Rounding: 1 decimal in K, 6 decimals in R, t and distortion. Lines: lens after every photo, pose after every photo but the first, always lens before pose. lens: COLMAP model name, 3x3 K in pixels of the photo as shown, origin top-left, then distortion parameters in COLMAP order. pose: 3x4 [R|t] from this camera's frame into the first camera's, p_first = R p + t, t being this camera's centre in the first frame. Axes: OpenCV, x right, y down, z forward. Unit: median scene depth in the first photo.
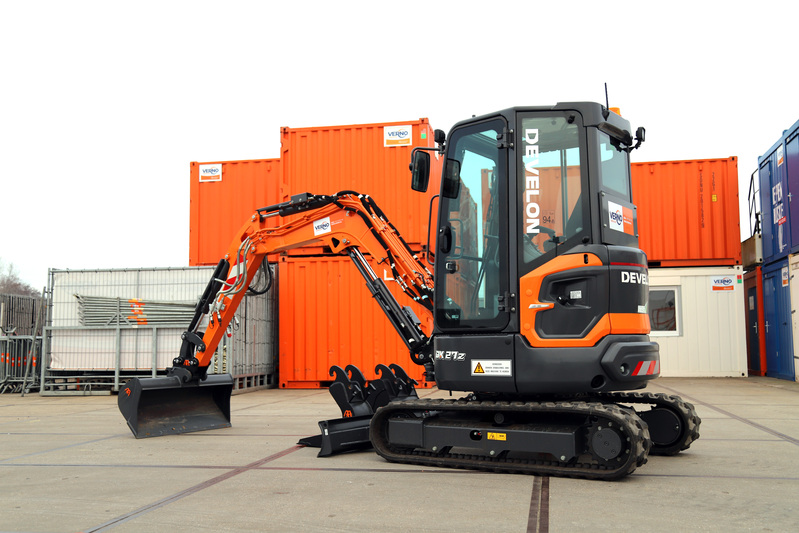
lens RADIAL K [[824.2, 0, 399.5], [0, 824.2, 266.5], [0, 0, 1]] dist [0.014699, 0.017209]
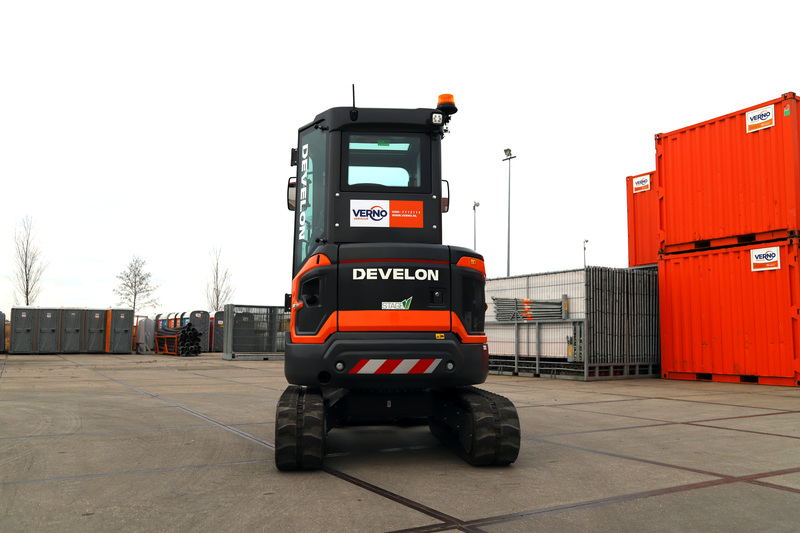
lens RADIAL K [[685.2, 0, 400.0], [0, 685.2, 266.5], [0, 0, 1]] dist [-0.012029, -0.000968]
pose [[0.647699, -0.066487, -0.758990, 0.880893], [0.062981, 0.997448, -0.033630, 0.032693], [0.759289, -0.026020, 0.650234, 0.472540]]
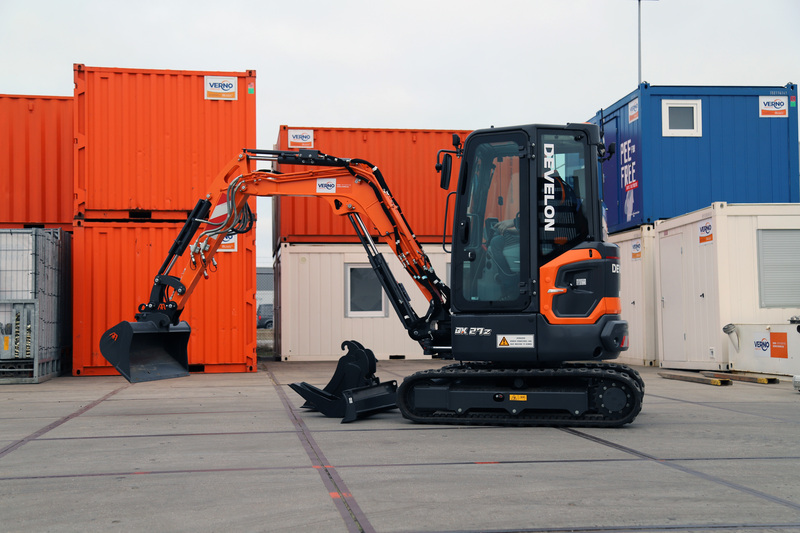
lens RADIAL K [[1042.3, 0, 400.0], [0, 1042.3, 266.5], [0, 0, 1]] dist [0.125107, 0.006547]
pose [[0.944738, 0.020554, 0.327181, -0.515708], [-0.032814, 0.998949, 0.031995, -0.028143], [-0.326179, -0.040963, 0.944420, -0.362200]]
